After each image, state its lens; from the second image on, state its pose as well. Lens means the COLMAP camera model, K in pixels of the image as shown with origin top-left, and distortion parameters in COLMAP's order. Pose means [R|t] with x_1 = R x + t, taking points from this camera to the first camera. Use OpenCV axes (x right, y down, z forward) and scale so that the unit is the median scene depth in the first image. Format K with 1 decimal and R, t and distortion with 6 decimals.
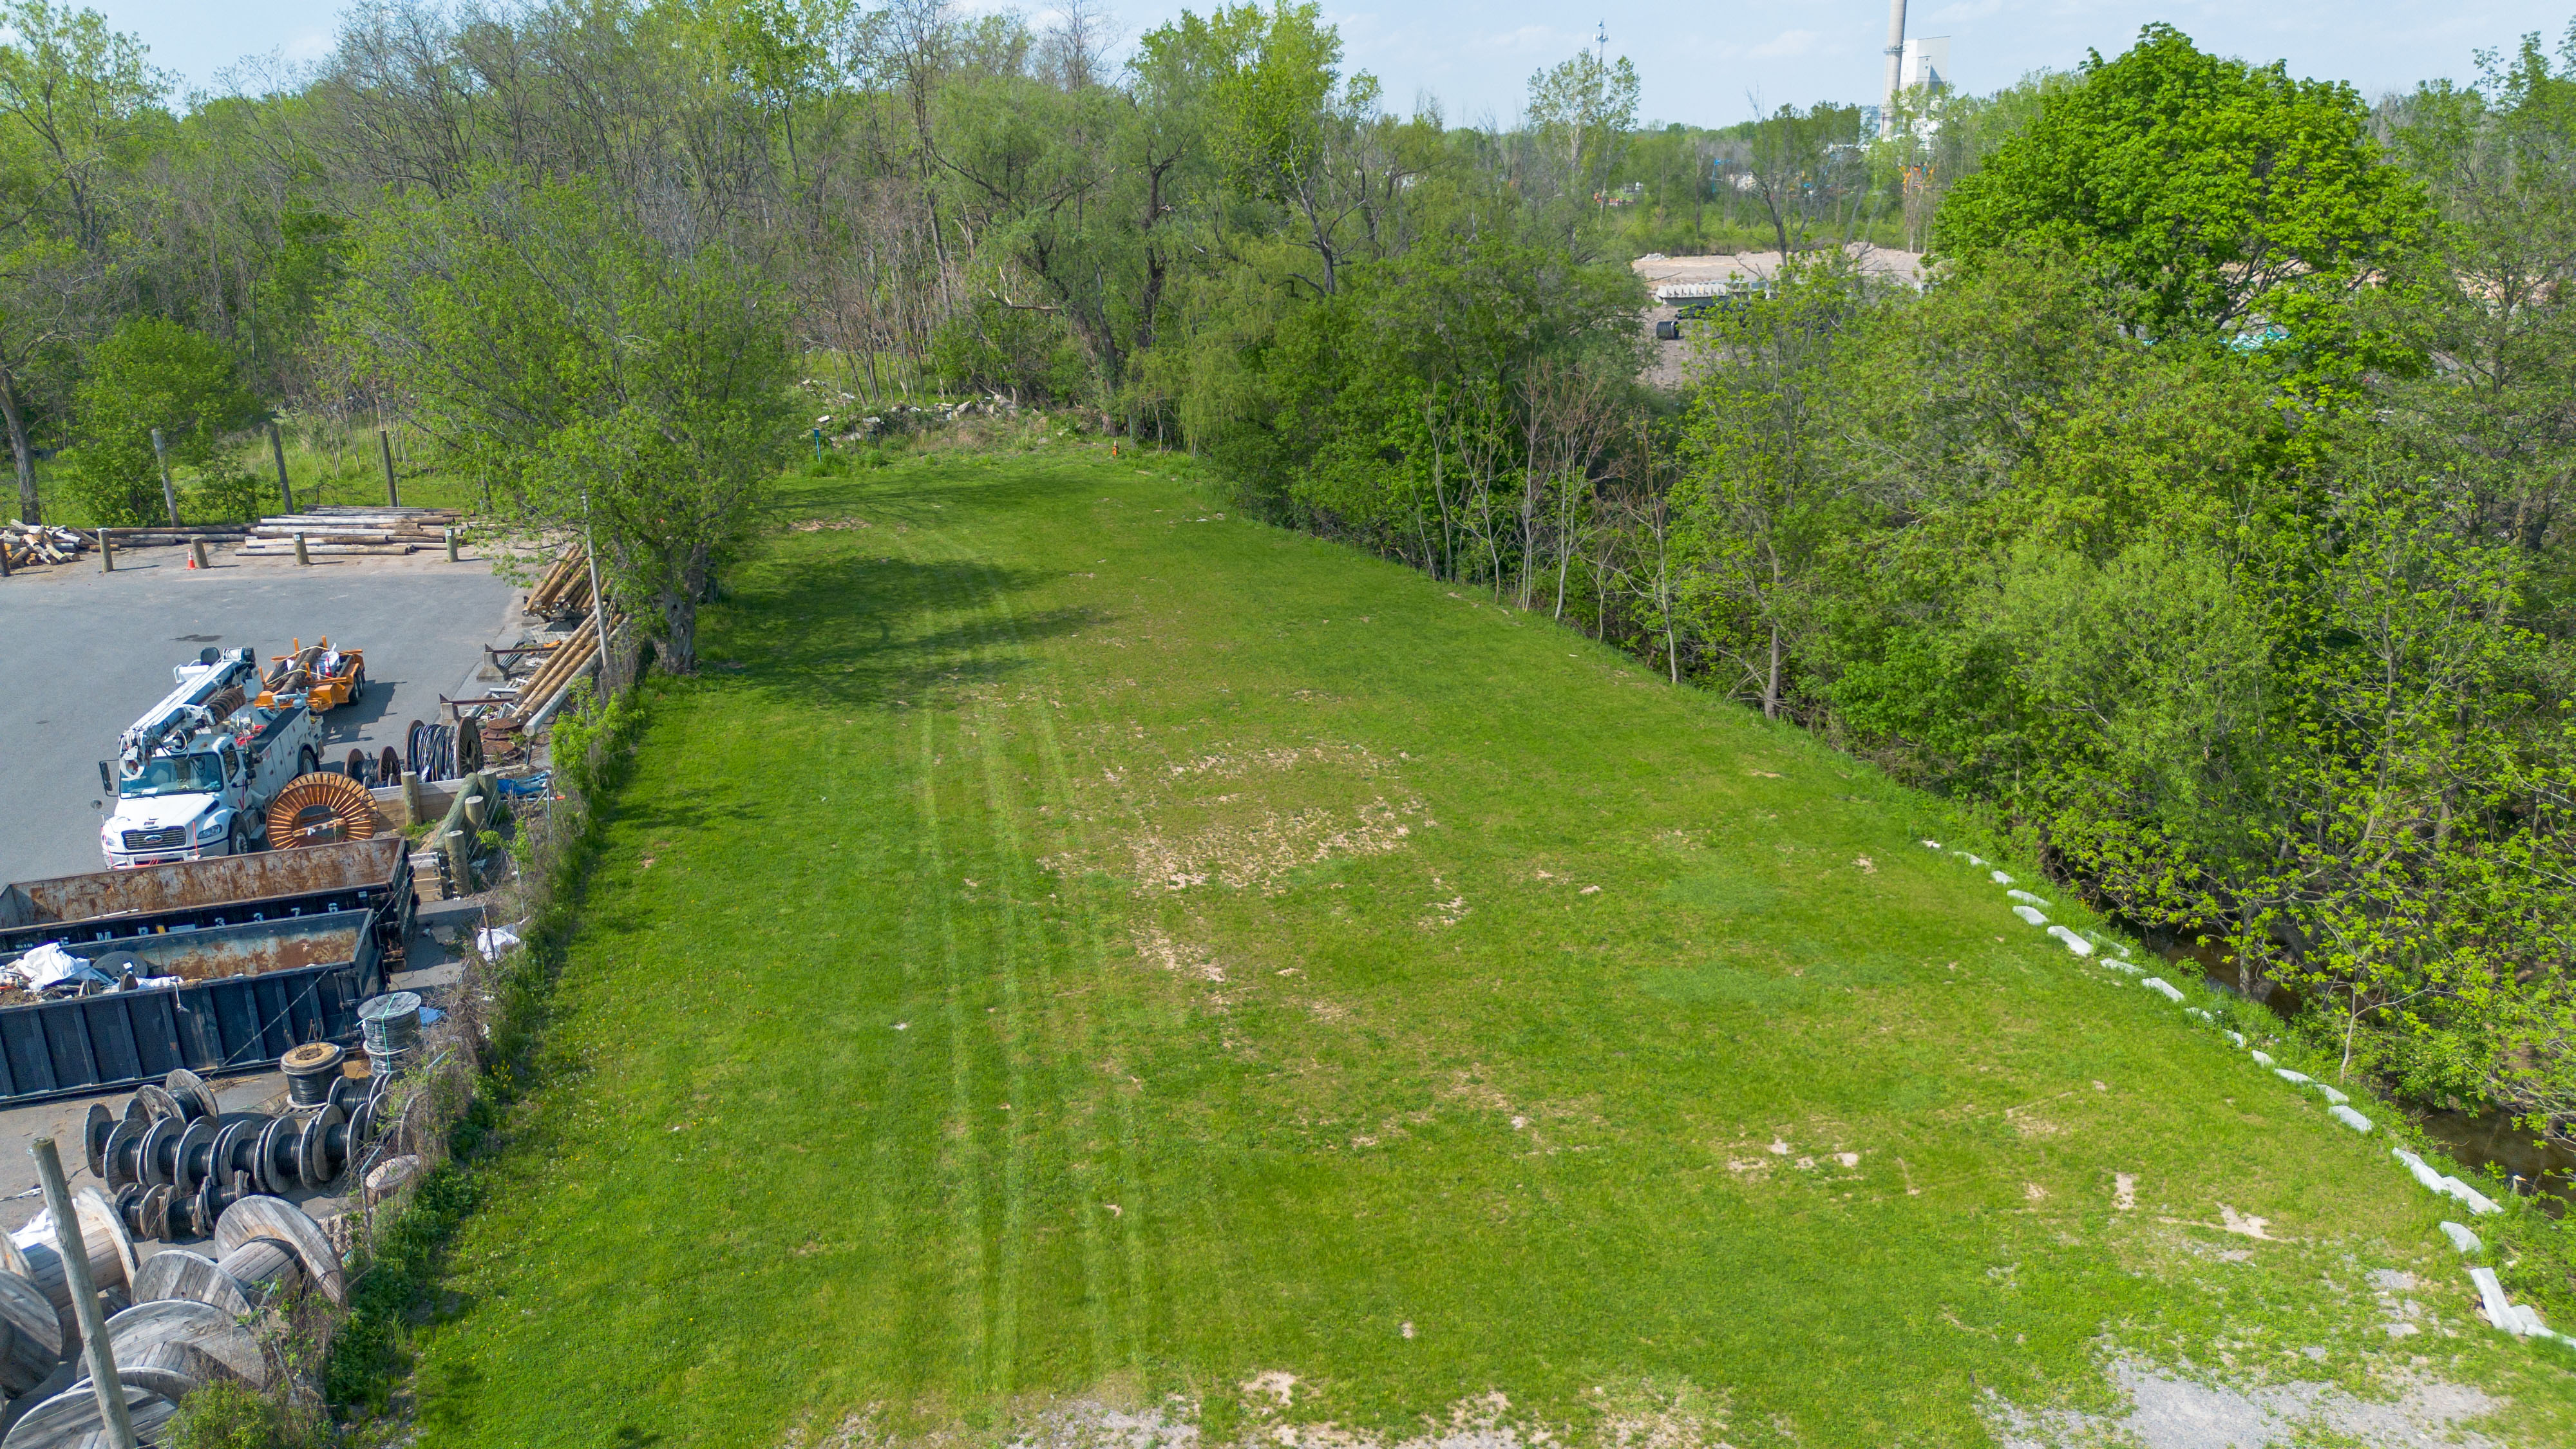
lens RADIAL K [[1830.1, 0, 1297.5], [0, 1830.1, 729.9], [0, 0, 1]] dist [0.064009, -0.066304]
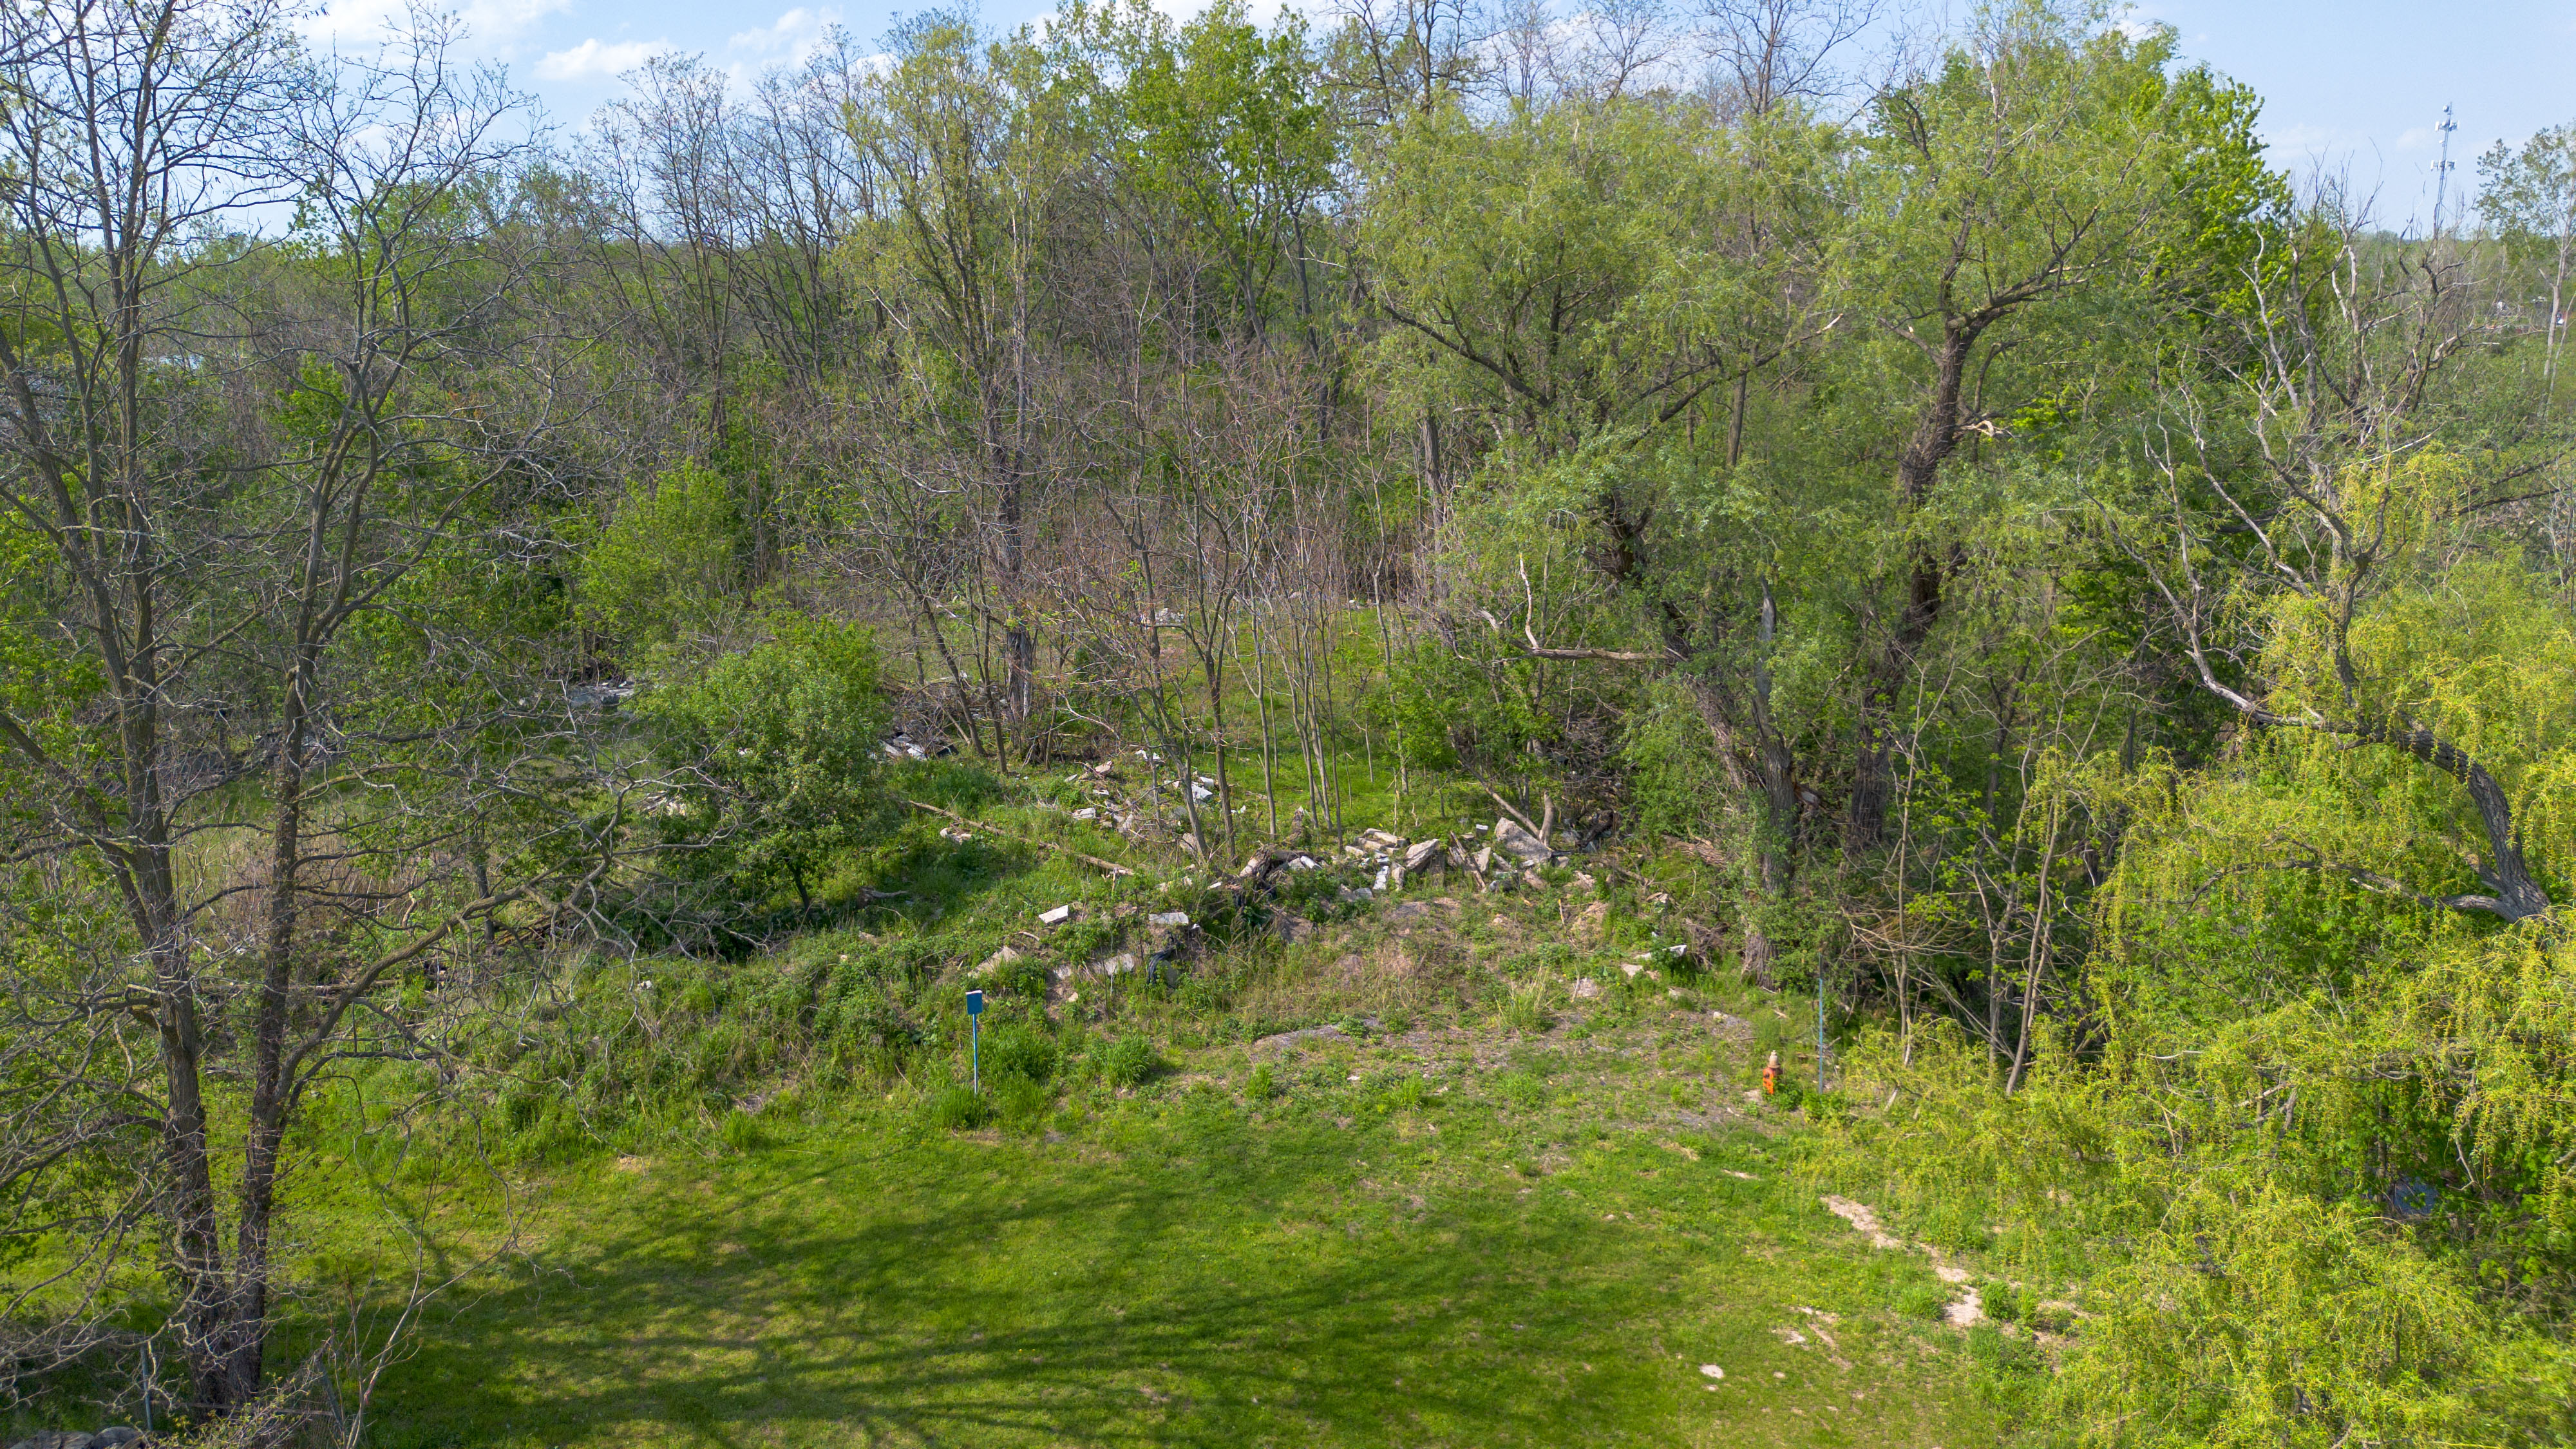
lens RADIAL K [[1795.0, 0, 1288.0], [0, 1795.0, 724.5], [0, 0, 1]] dist [0.079489, -0.134551]
pose [[0.936151, 0.079668, -0.342455, -0.177078], [-0.099257, 0.994256, -0.040032, -0.486479], [0.337298, 0.071467, 0.938681, 1.539419]]
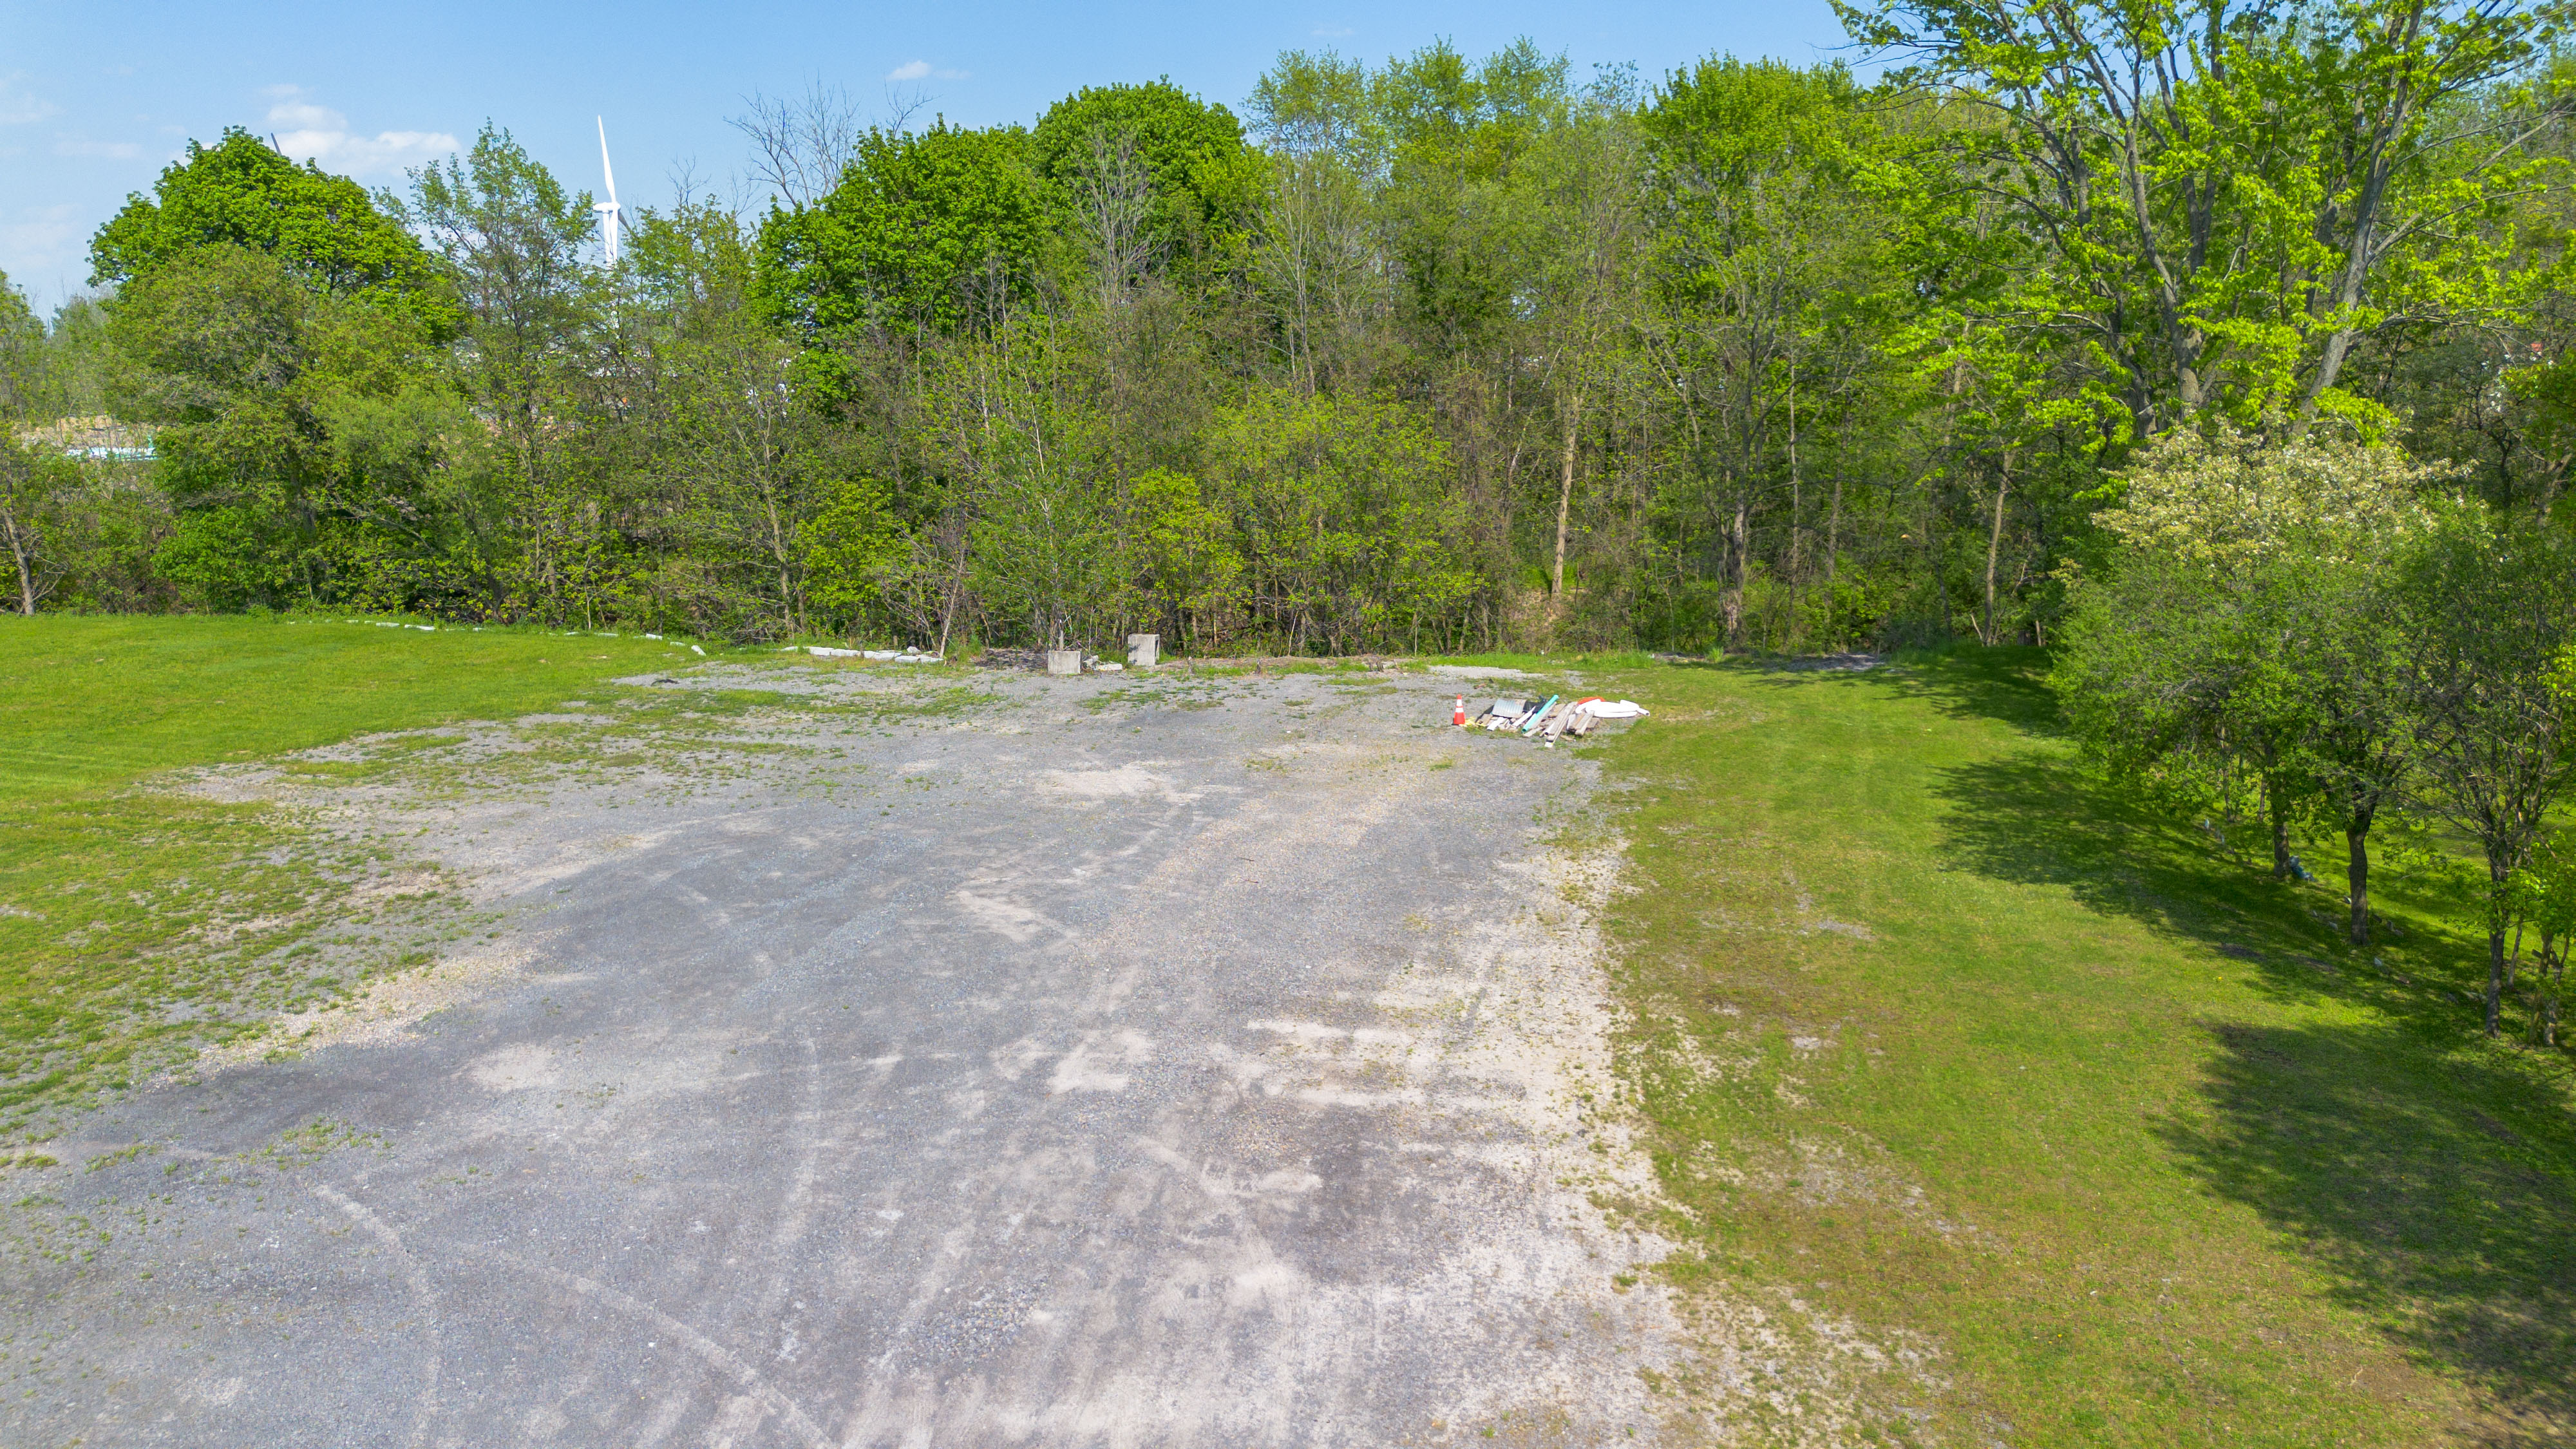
lens RADIAL K [[1827.7, 0, 1288.0], [0, 1827.7, 724.5], [0, 0, 1]] dist [0.065277, -0.070677]
pose [[0.440864, -0.167851, 0.881740, -0.695829], [0.269284, 0.961841, 0.048459, 0.305044], [-0.856227, 0.216075, 0.469241, -0.436224]]
